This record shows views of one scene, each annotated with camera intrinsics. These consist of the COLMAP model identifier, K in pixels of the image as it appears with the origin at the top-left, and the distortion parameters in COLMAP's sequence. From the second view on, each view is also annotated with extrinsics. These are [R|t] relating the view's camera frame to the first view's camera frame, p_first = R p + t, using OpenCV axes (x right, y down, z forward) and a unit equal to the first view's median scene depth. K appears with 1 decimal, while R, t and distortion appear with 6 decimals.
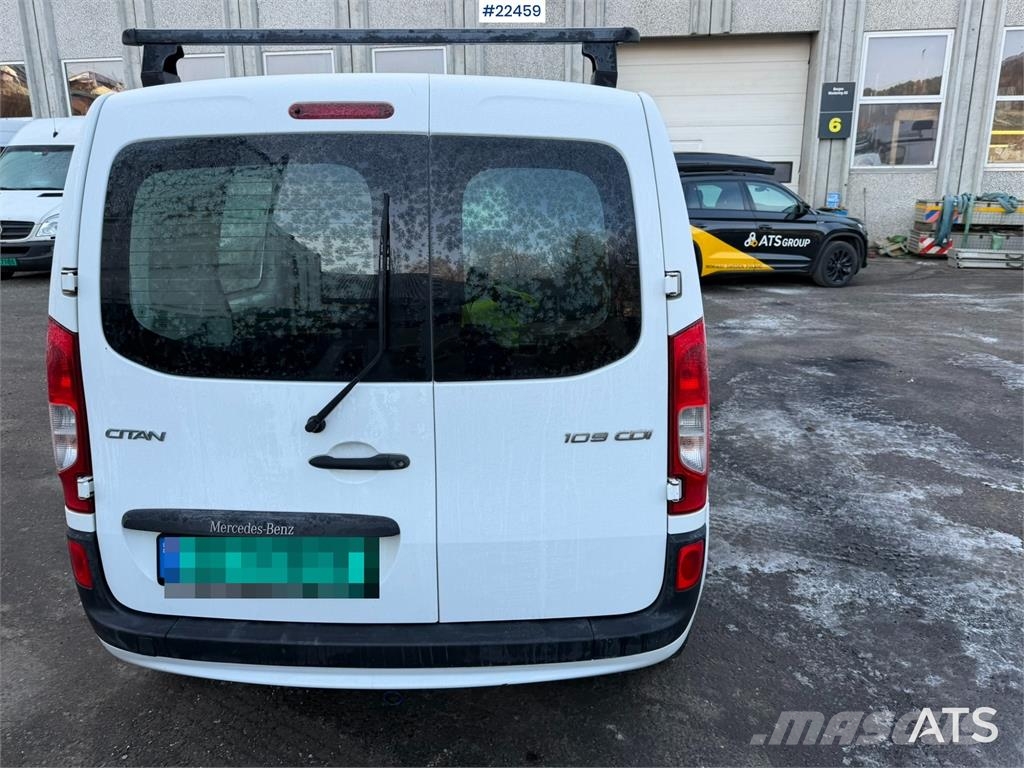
lens RADIAL K [[733.5, 0, 517.0], [0, 733.5, 378.7], [0, 0, 1]] dist [0.023307, -0.028354]
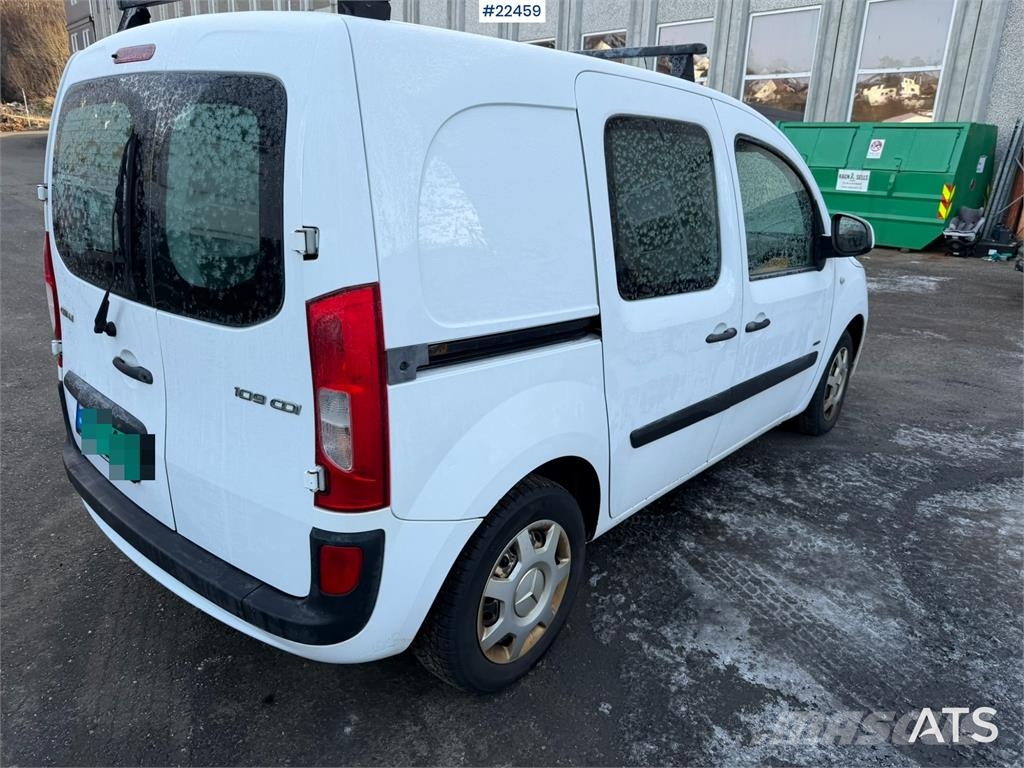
lens RADIAL K [[734.5, 0, 509.6], [0, 734.5, 388.7], [0, 0, 1]] dist [-0.003010, -0.003094]
pose [[0.766601, 0.227035, -0.600648, 0.912026], [-0.195863, 0.973507, 0.117992, -0.105355], [0.611524, 0.027192, 0.790759, 0.449392]]
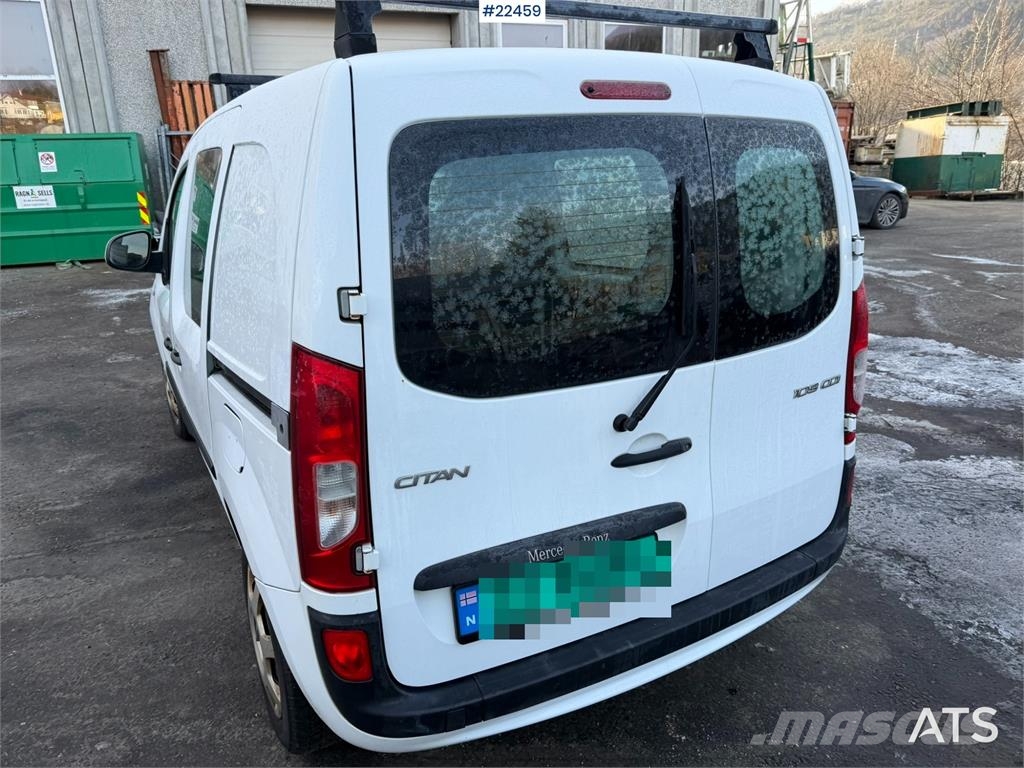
lens RADIAL K [[731.9, 0, 518.1], [0, 731.9, 388.5], [0, 0, 1]] dist [0.034528, -0.040647]
pose [[0.864271, -0.167968, 0.474154, -0.814089], [0.148377, 0.985790, 0.078759, -0.075918], [-0.480645, 0.002285, 0.876912, 0.220574]]
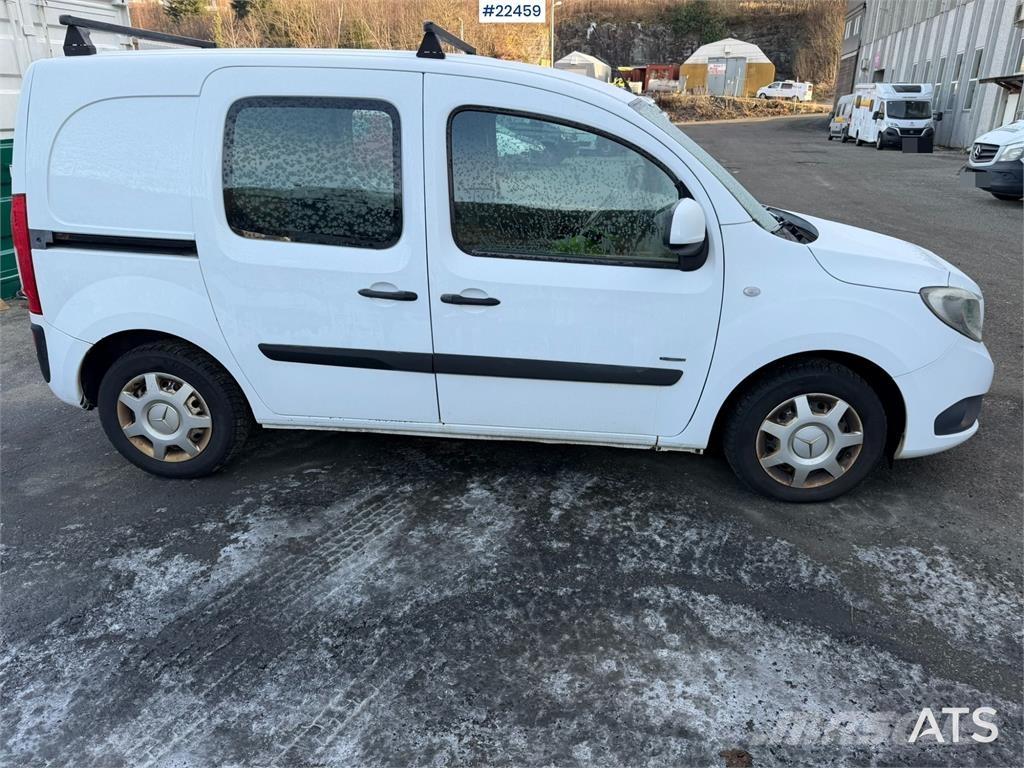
lens RADIAL K [[702.5, 0, 512.0], [0, 702.5, 394.6], [0, 0, 1]] dist [0.054386, -0.062134]
pose [[-0.078457, 0.369193, -0.926035, 1.816282], [-0.257276, 0.889934, 0.376597, -0.576087], [0.963148, 0.267794, 0.025163, 2.170775]]
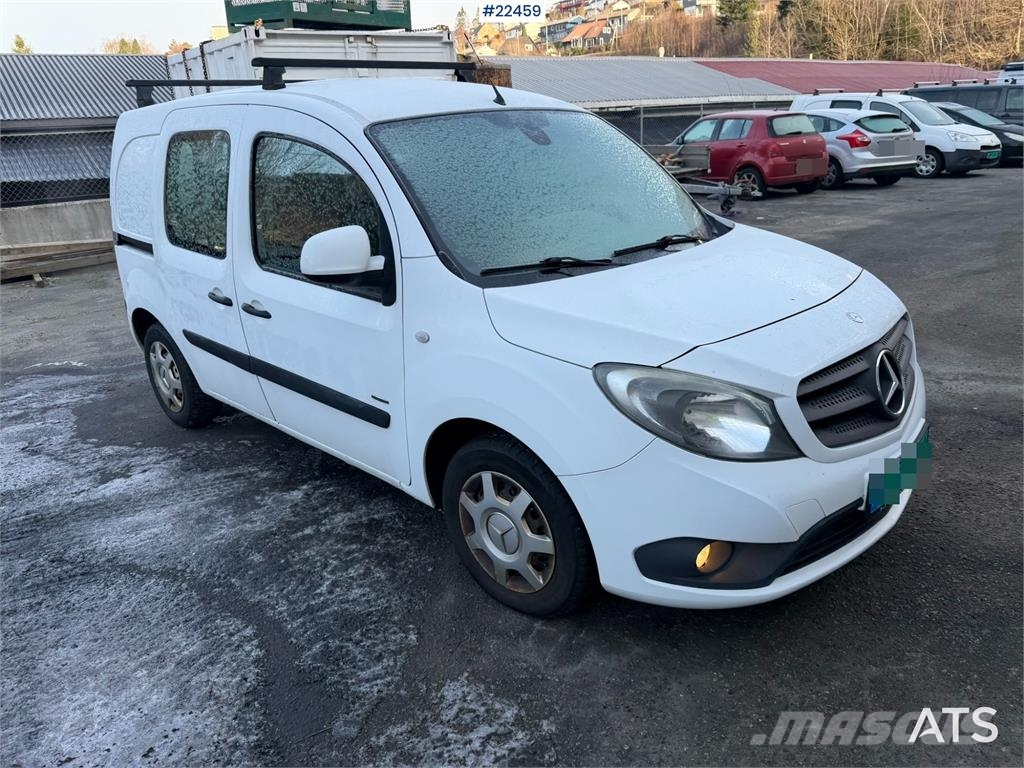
lens RADIAL K [[717.7, 0, 517.7], [0, 717.7, 377.0], [0, 0, 1]] dist [0.001891, -0.009444]
pose [[-0.681478, 0.279115, -0.676523, 1.091718], [-0.129974, 0.863560, 0.487207, -0.927471], [0.720205, 0.419951, -0.552219, 3.505409]]
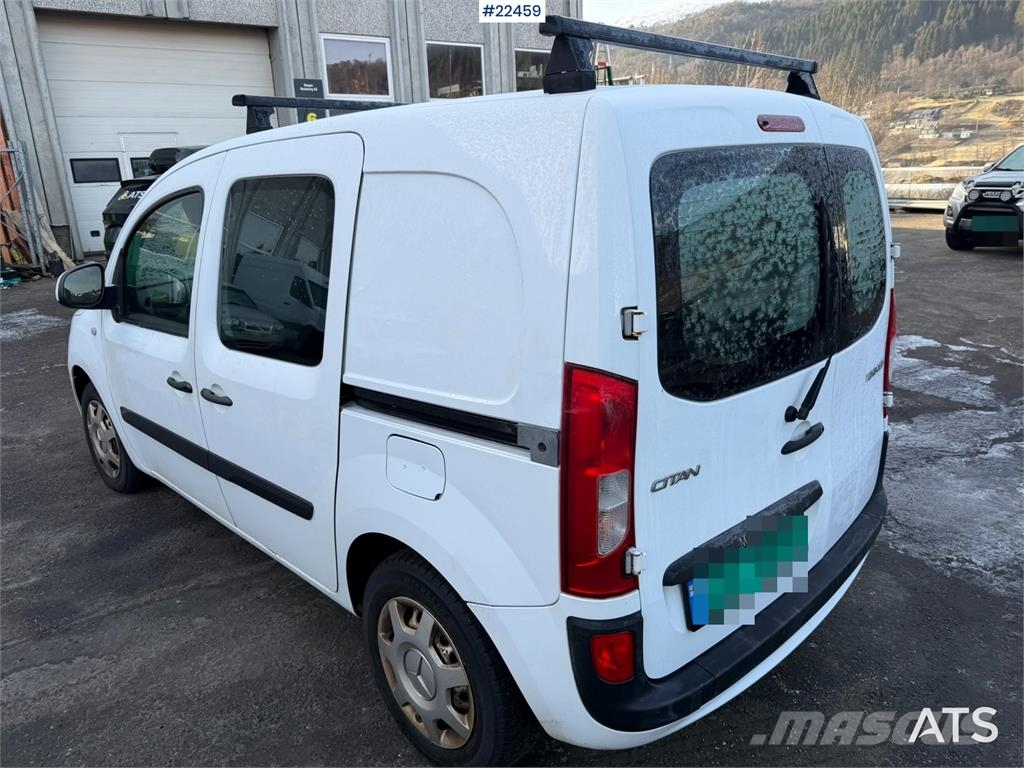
lens RADIAL K [[737.3, 0, 519.1], [0, 737.3, 381.0], [0, 0, 1]] dist [0.005371, -0.004732]
pose [[0.695626, -0.221289, 0.683474, -1.245822], [0.212115, 0.972228, 0.098894, -0.171401], [-0.686376, 0.076182, 0.723245, 0.469351]]
